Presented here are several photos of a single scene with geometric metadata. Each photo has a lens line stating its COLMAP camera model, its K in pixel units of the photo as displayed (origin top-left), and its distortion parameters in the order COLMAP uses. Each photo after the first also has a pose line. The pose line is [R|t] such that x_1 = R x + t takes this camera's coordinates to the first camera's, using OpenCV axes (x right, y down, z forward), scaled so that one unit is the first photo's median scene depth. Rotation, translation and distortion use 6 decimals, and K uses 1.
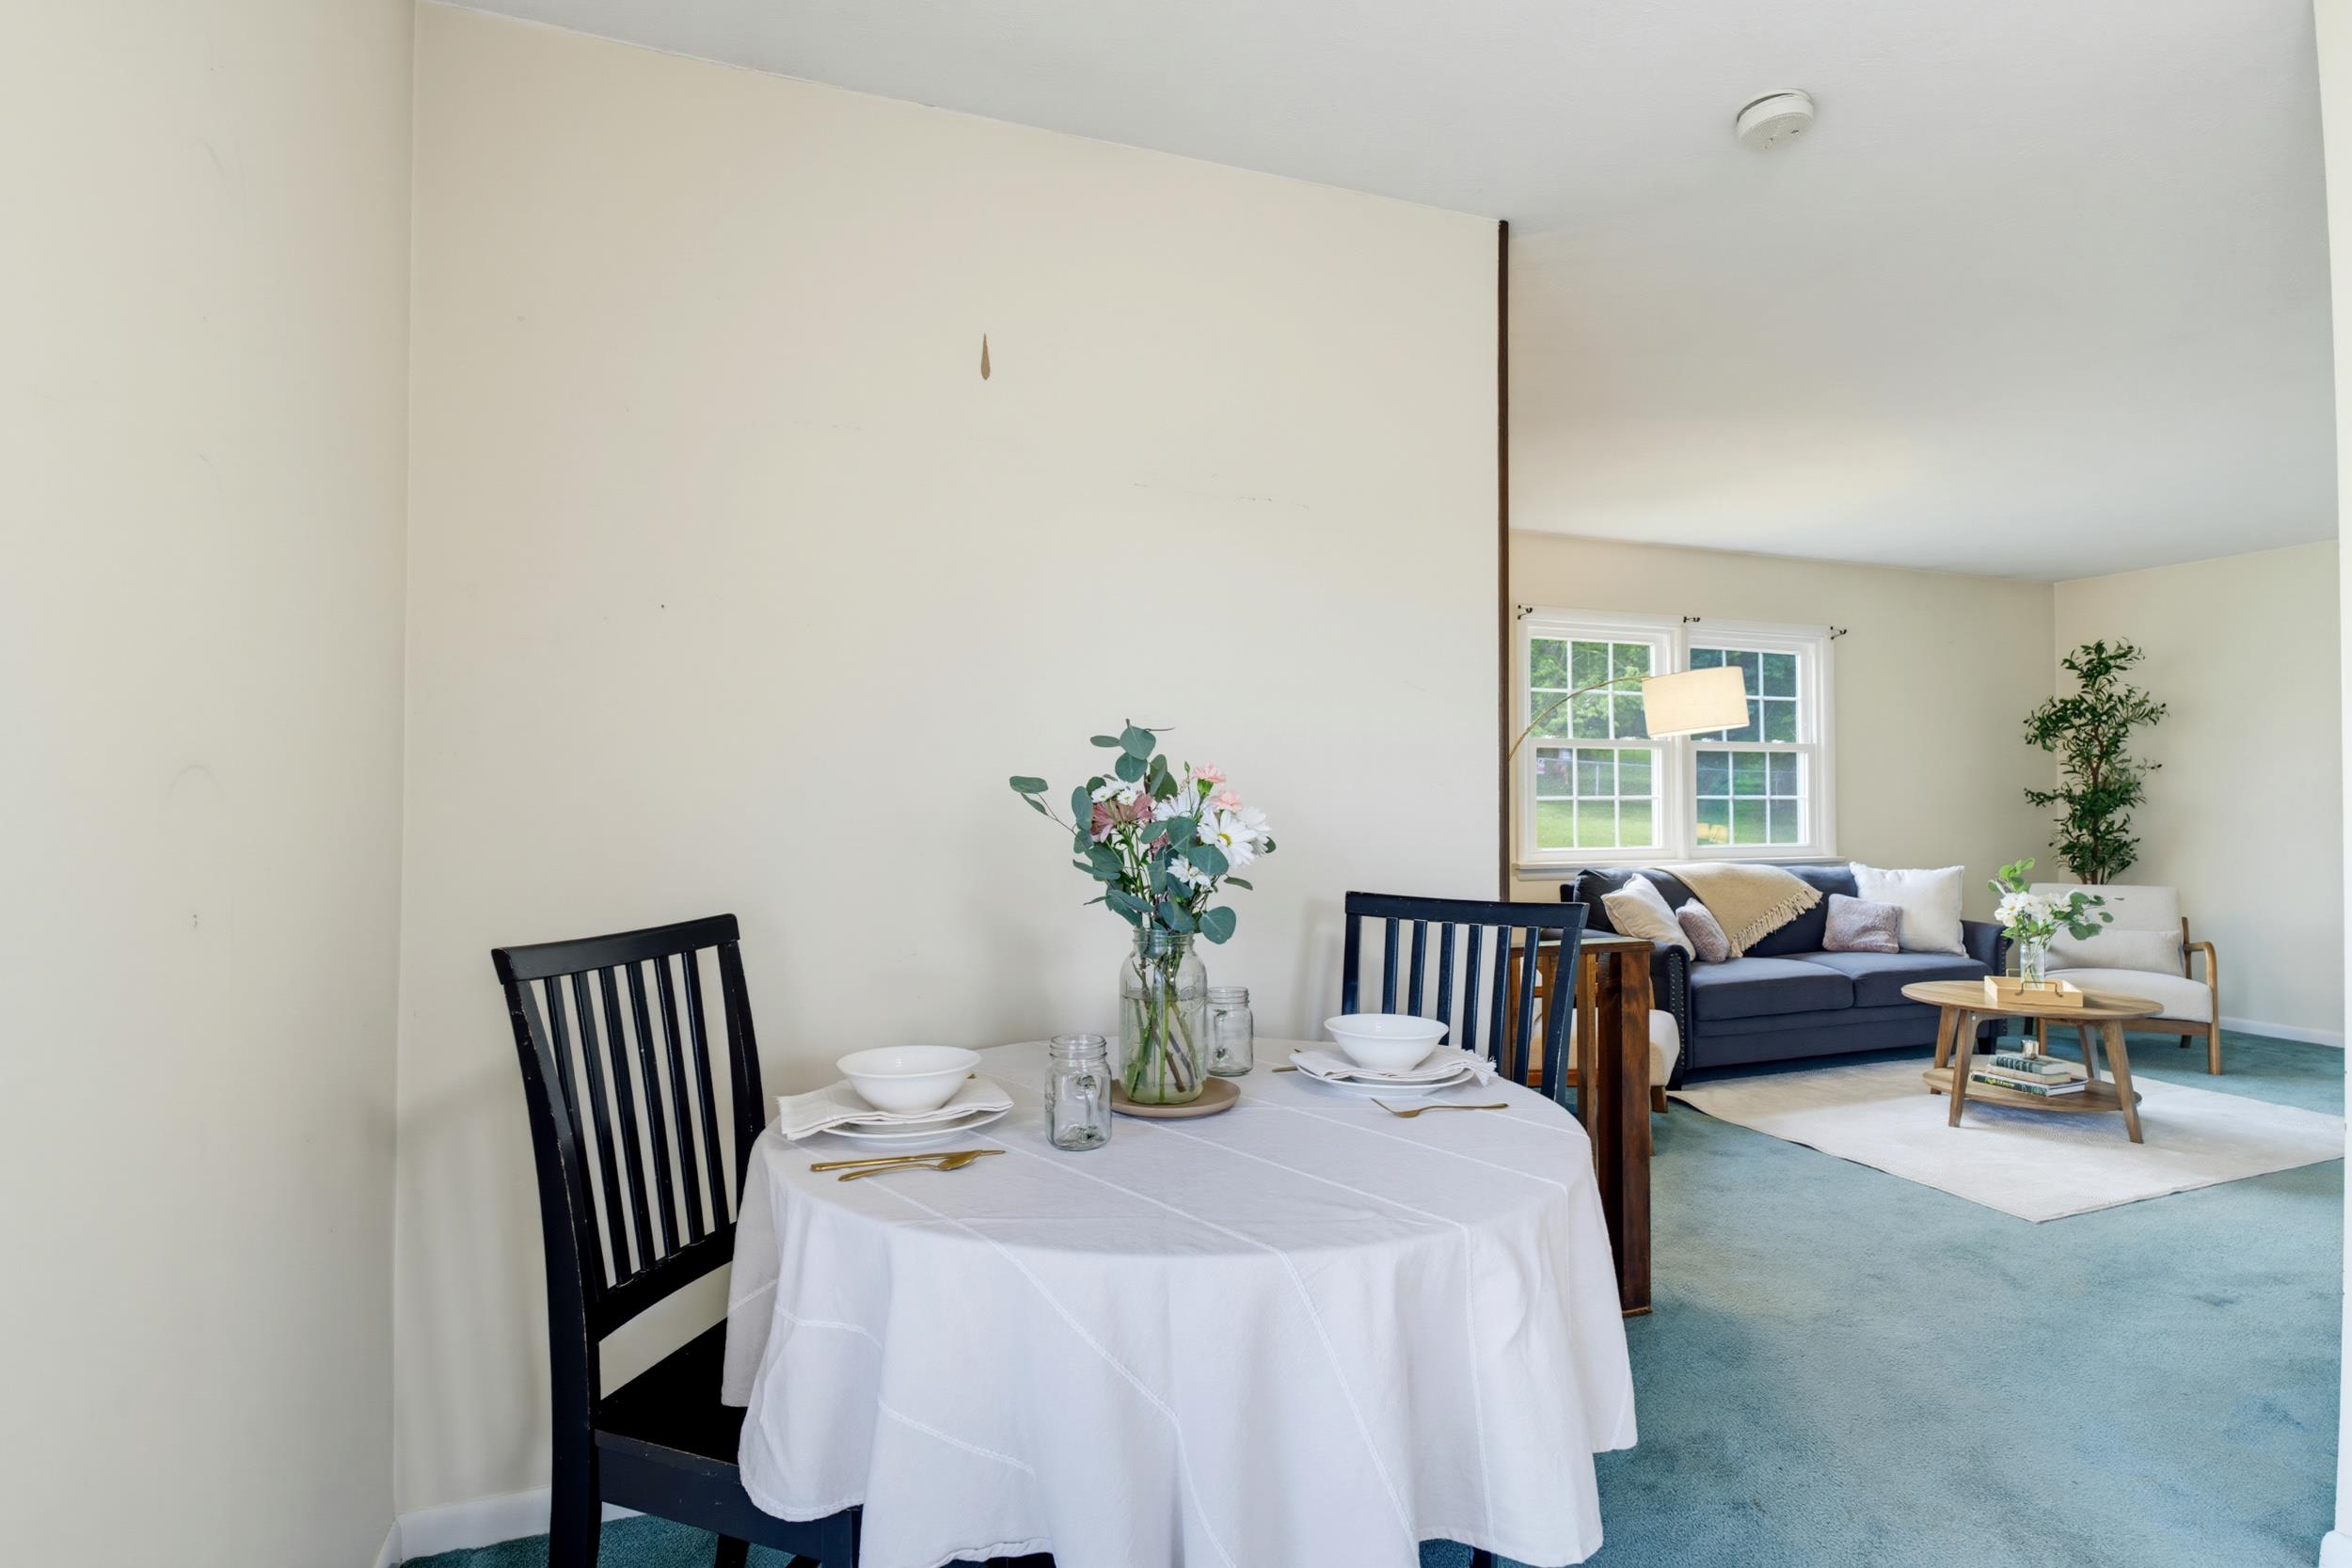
lens RADIAL K [[1245.0, 0, 1176.0], [0, 1245.0, 784.0], [0, 0, 1]] dist [0.034972, -0.030196]
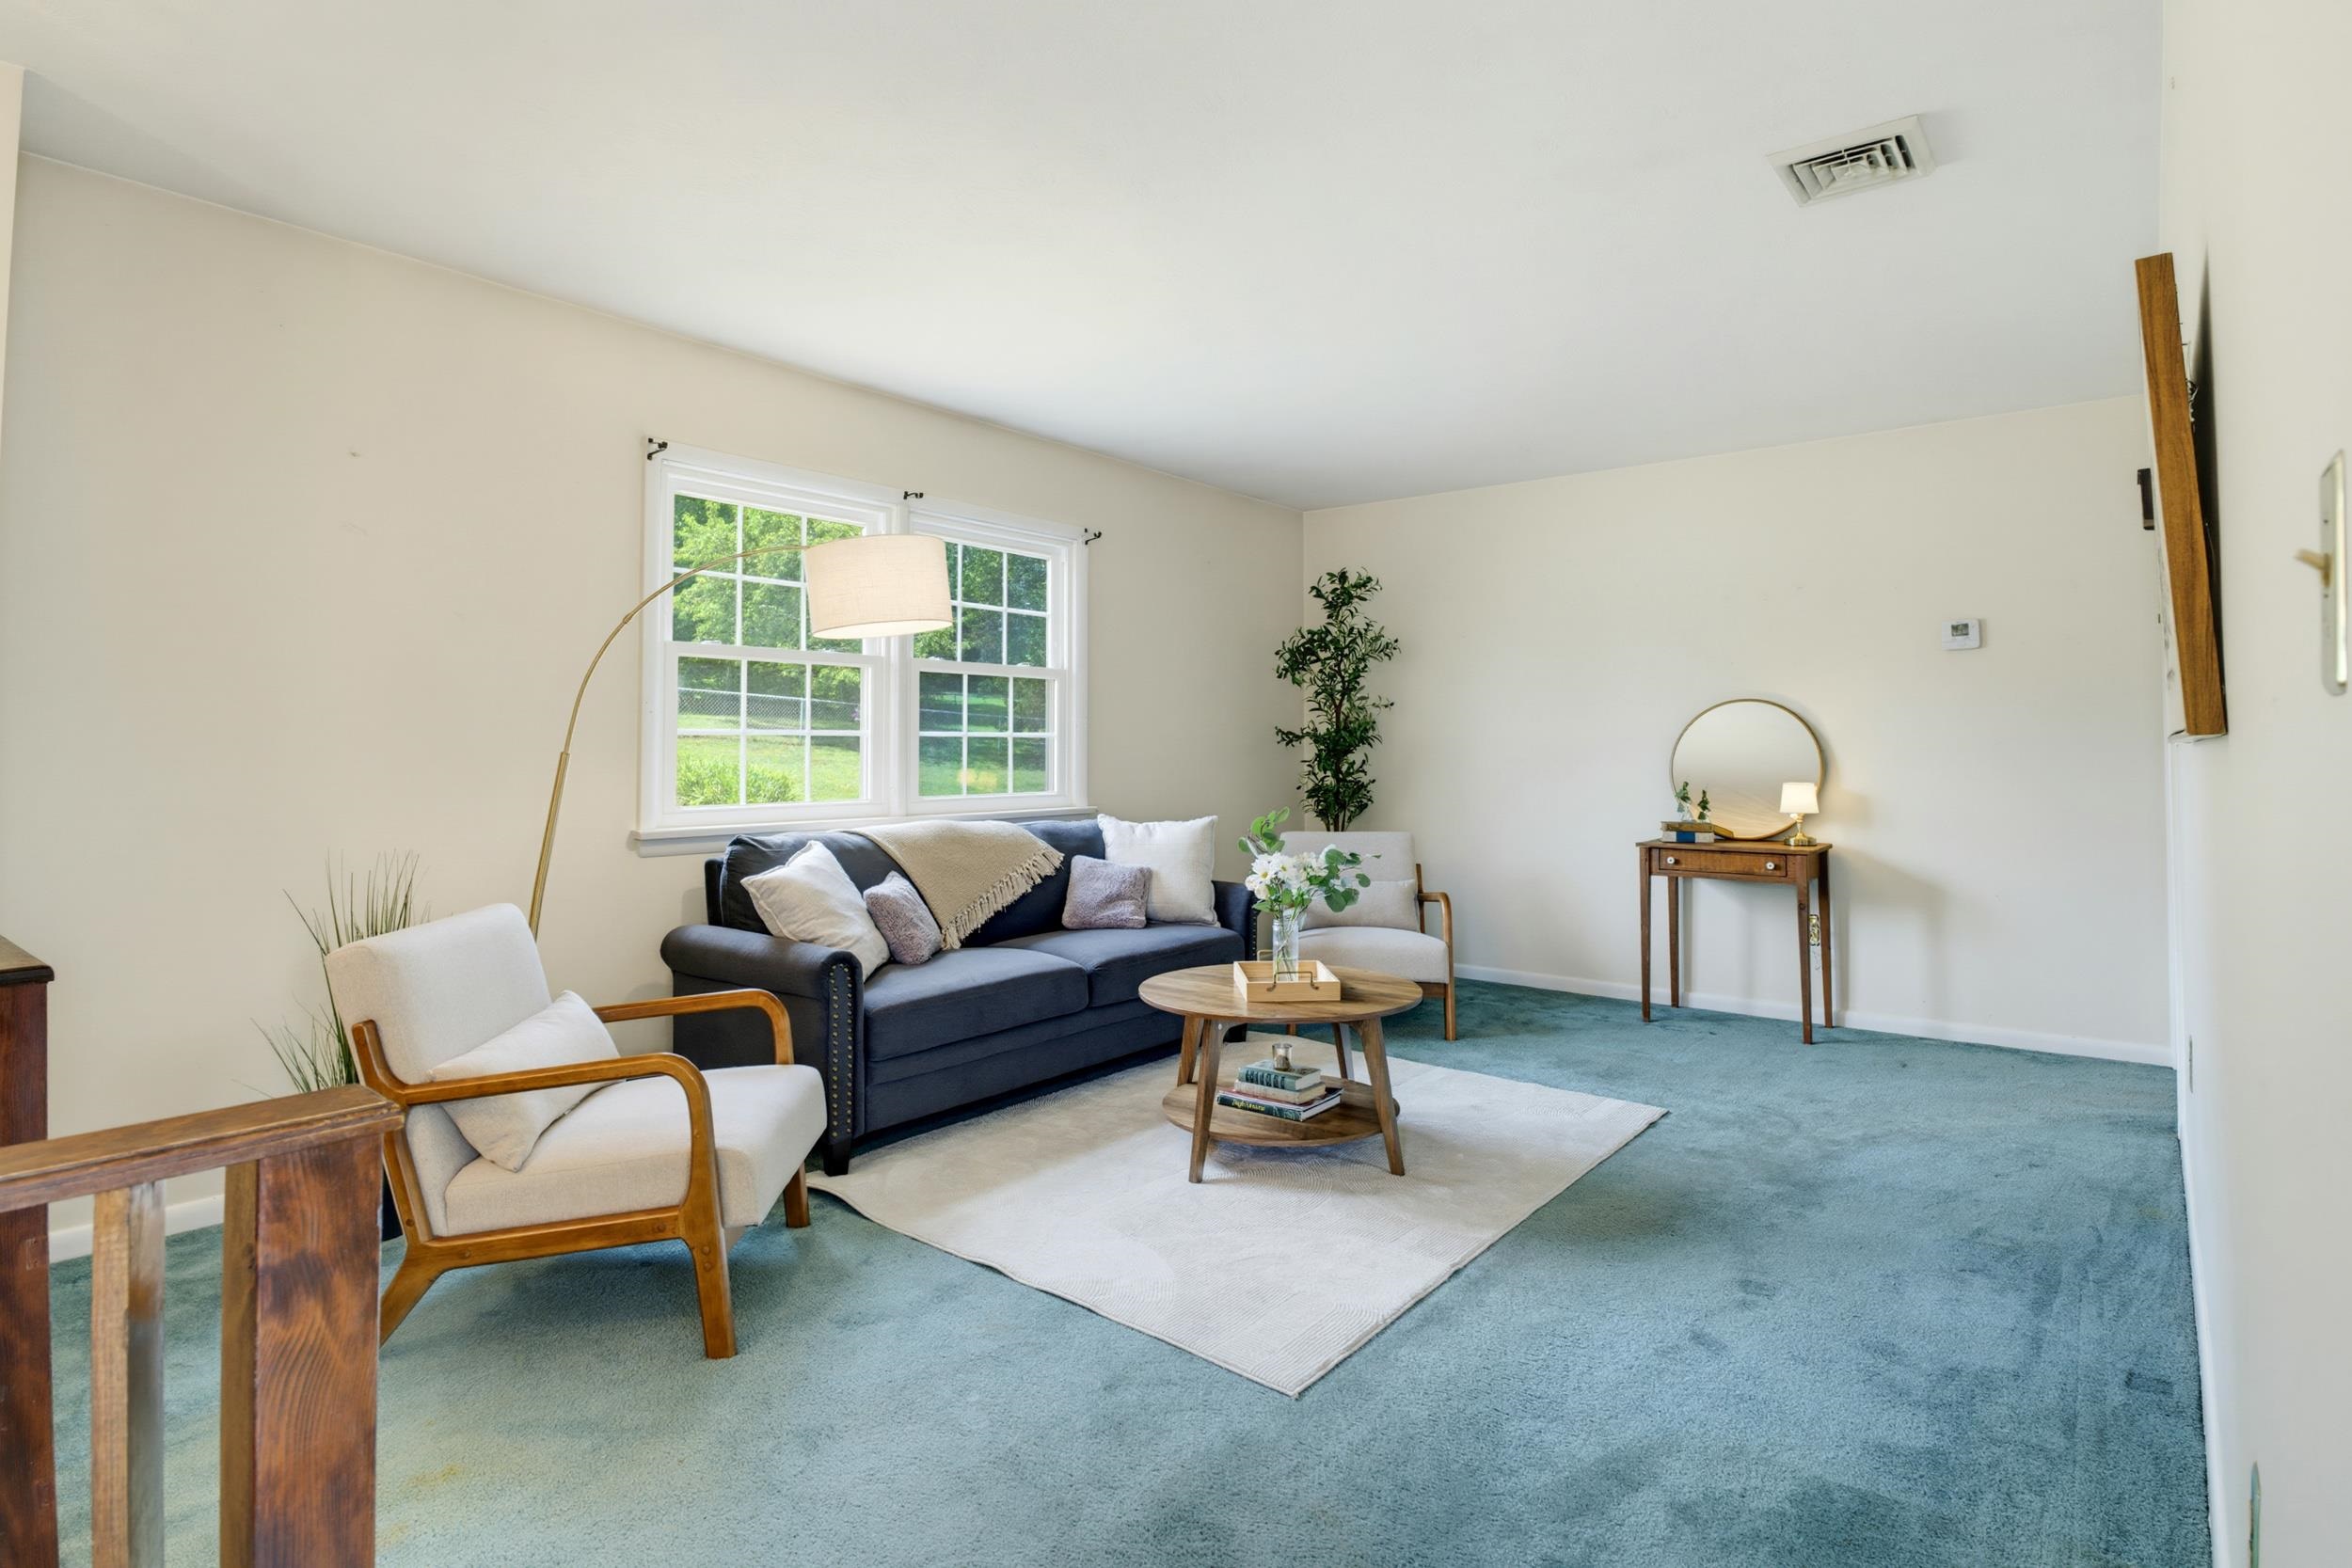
lens RADIAL K [[1245.0, 0, 1176.0], [0, 1245.0, 784.0], [0, 0, 1]] dist [0.034972, -0.030196]
pose [[0.868753, -0.014744, 0.495027, 0.188671], [-0.005158, 0.999233, 0.038813, 0.011938], [-0.495219, -0.036272, 0.868011, 0.286565]]
